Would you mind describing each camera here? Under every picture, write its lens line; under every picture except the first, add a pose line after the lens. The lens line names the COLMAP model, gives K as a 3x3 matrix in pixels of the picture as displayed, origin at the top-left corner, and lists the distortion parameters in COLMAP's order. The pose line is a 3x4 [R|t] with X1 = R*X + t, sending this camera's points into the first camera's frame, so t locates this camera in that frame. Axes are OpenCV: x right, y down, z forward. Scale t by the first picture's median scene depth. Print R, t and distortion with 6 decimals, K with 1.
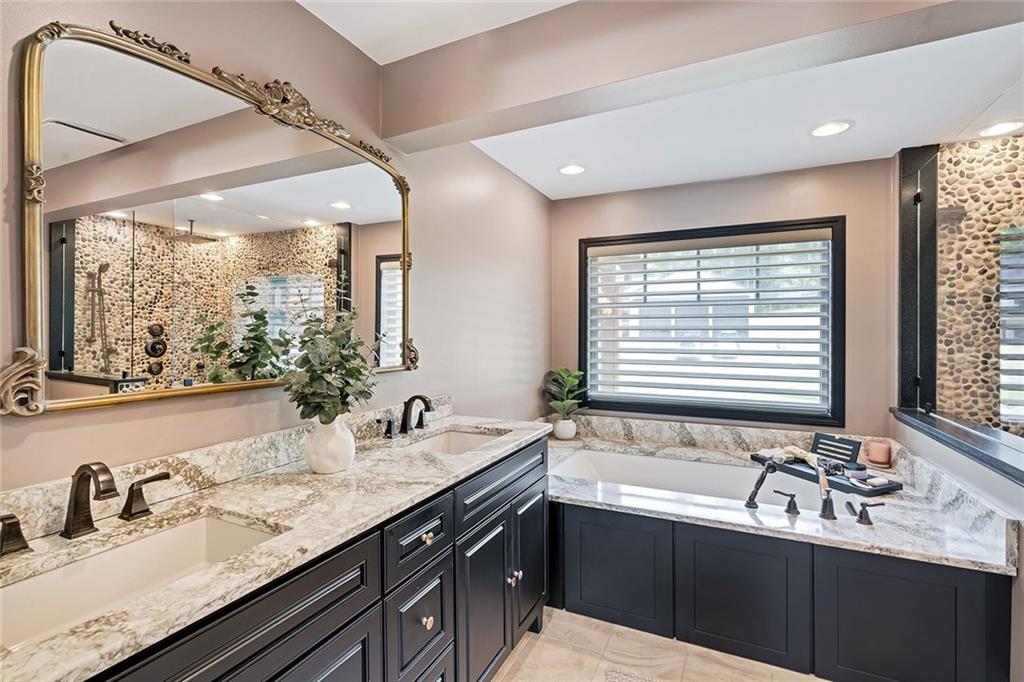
lens RADIAL K [[479.2, 0, 519.6], [0, 479.2, 332.1], [0, 0, 1]] dist [0.005652, 0.004092]
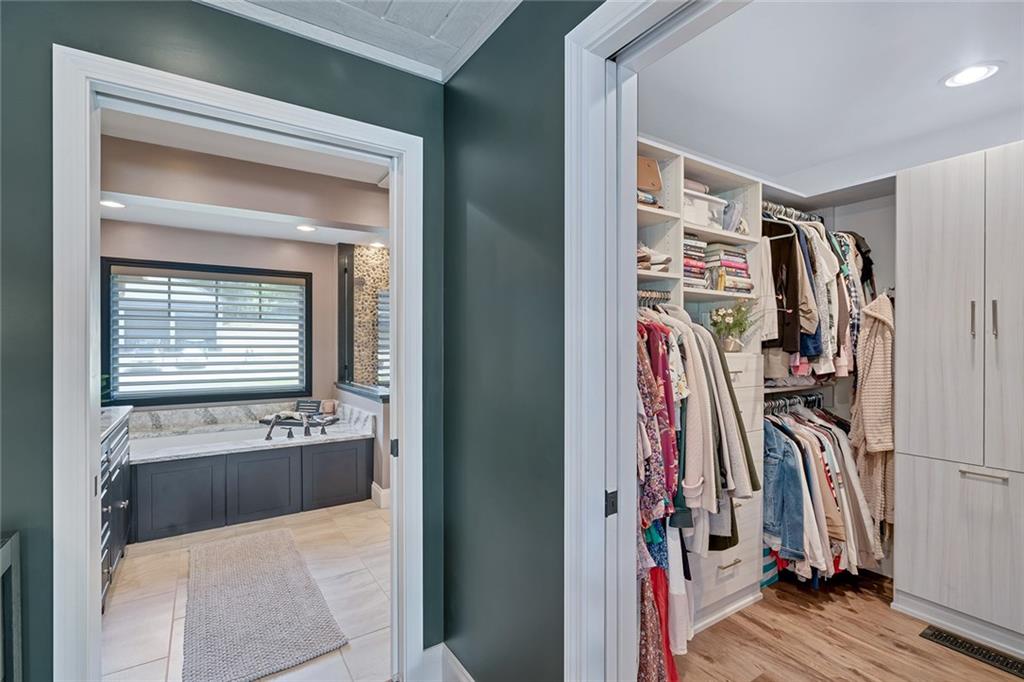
lens RADIAL K [[479.2, 0, 502.9], [0, 479.2, 344.9], [0, 0, 1]] dist [0.005652, 0.004092]
pose [[0.541343, -0.001430, 0.840801, -0.422818], [-0.000156, 0.999998, 0.001801, 0.011312], [-0.840802, -0.001106, 0.541341, -0.535641]]
